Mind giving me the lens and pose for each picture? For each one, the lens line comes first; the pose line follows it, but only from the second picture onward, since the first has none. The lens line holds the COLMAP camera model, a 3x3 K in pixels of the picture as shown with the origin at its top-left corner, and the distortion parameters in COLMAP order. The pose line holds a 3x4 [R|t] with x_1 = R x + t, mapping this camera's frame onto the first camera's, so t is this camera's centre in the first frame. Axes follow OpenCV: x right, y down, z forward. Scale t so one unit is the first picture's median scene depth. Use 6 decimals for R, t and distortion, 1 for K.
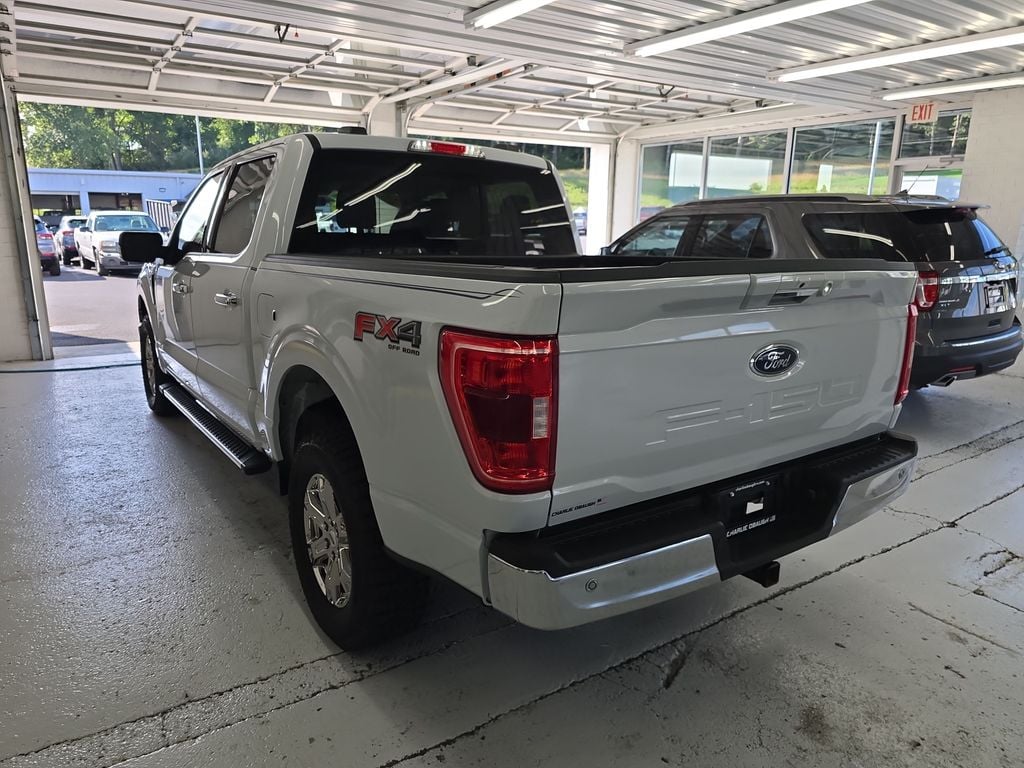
lens RADIAL K [[731.2, 0, 509.7], [0, 731.2, 381.0], [0, 0, 1]] dist [0.047377, -0.060933]
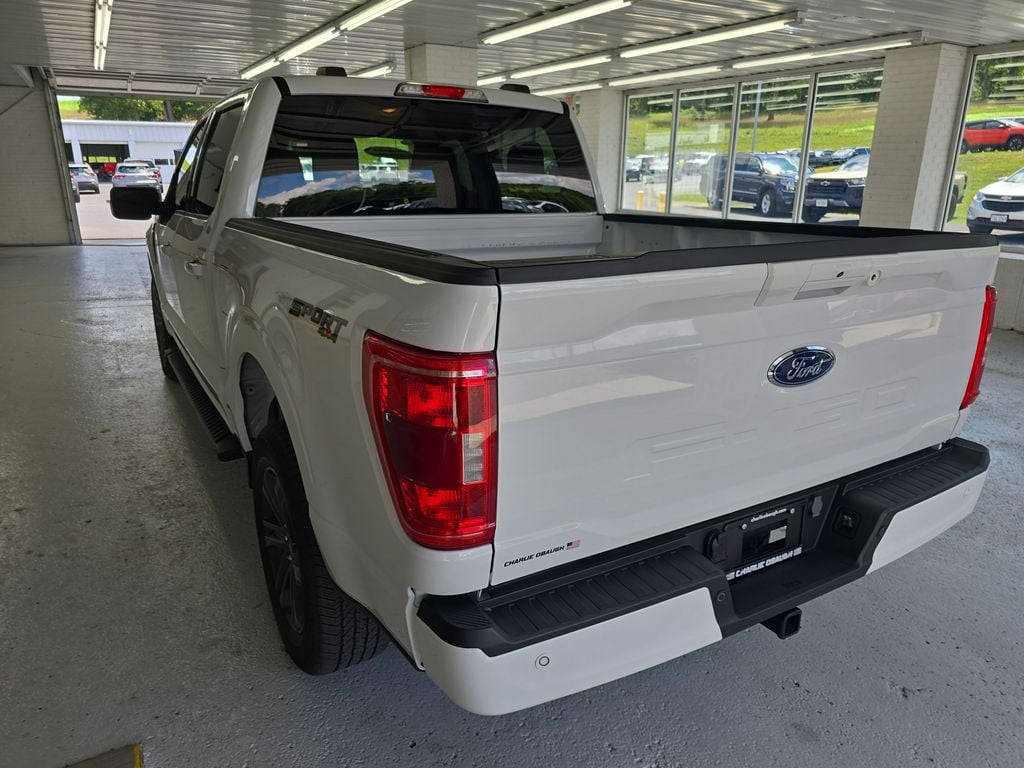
lens RADIAL K [[731.2, 0, 517.4], [0, 731.2, 378.7], [0, 0, 1]] dist [0.047377, -0.060933]
pose [[0.996737, 0.015824, -0.079146, 0.118587], [-0.009597, 0.996872, 0.078451, -0.075495], [0.080140, -0.077435, 0.993771, 0.187891]]
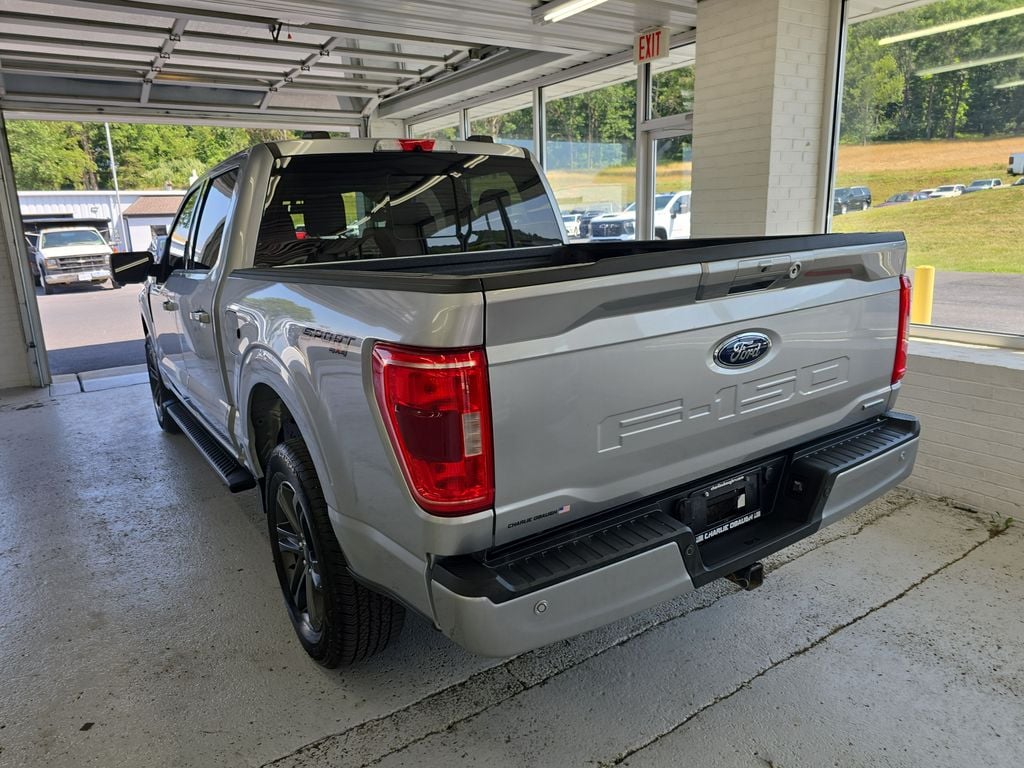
lens RADIAL K [[731.2, 0, 521.5], [0, 731.2, 379.0], [0, 0, 1]] dist [0.047377, -0.060933]
pose [[0.996968, -0.063495, -0.044986, 0.120895], [0.064283, 0.997798, 0.016310, -0.025885], [0.043852, -0.019152, 0.998854, 0.047536]]
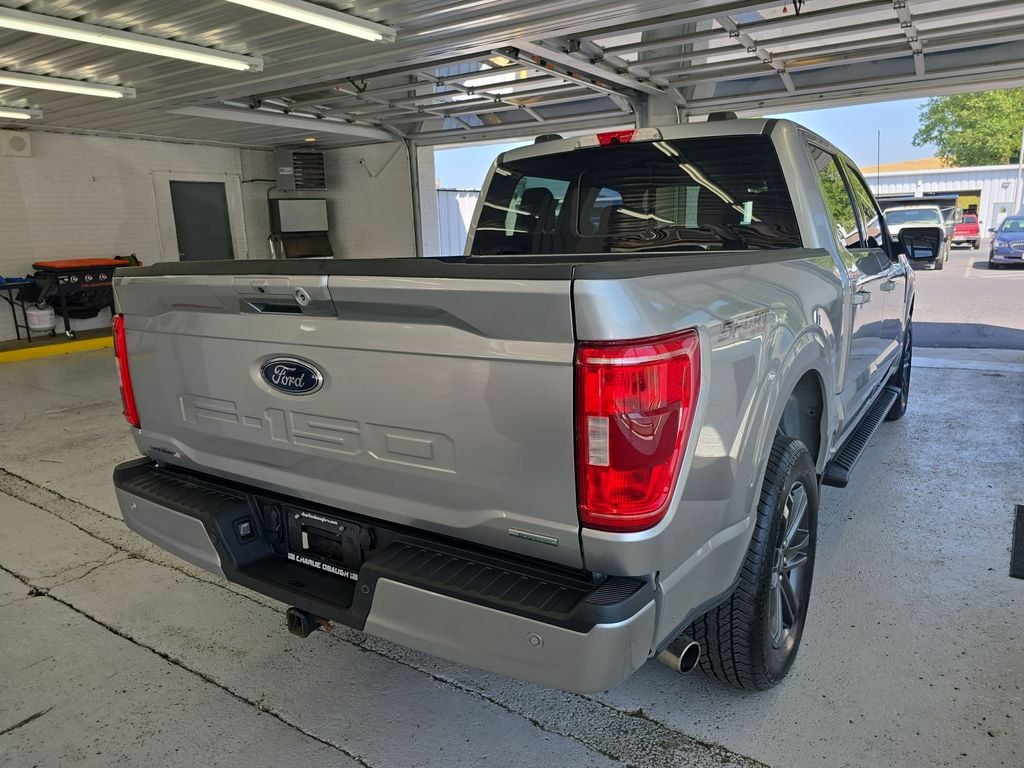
lens RADIAL K [[731.2, 0, 494.6], [0, 731.2, 382.8], [0, 0, 1]] dist [0.047377, -0.060933]
pose [[0.296146, 0.150246, -0.943252, 1.274033], [-0.143816, 0.983306, 0.111473, -0.154550], [0.944253, 0.102642, 0.312810, 0.972811]]
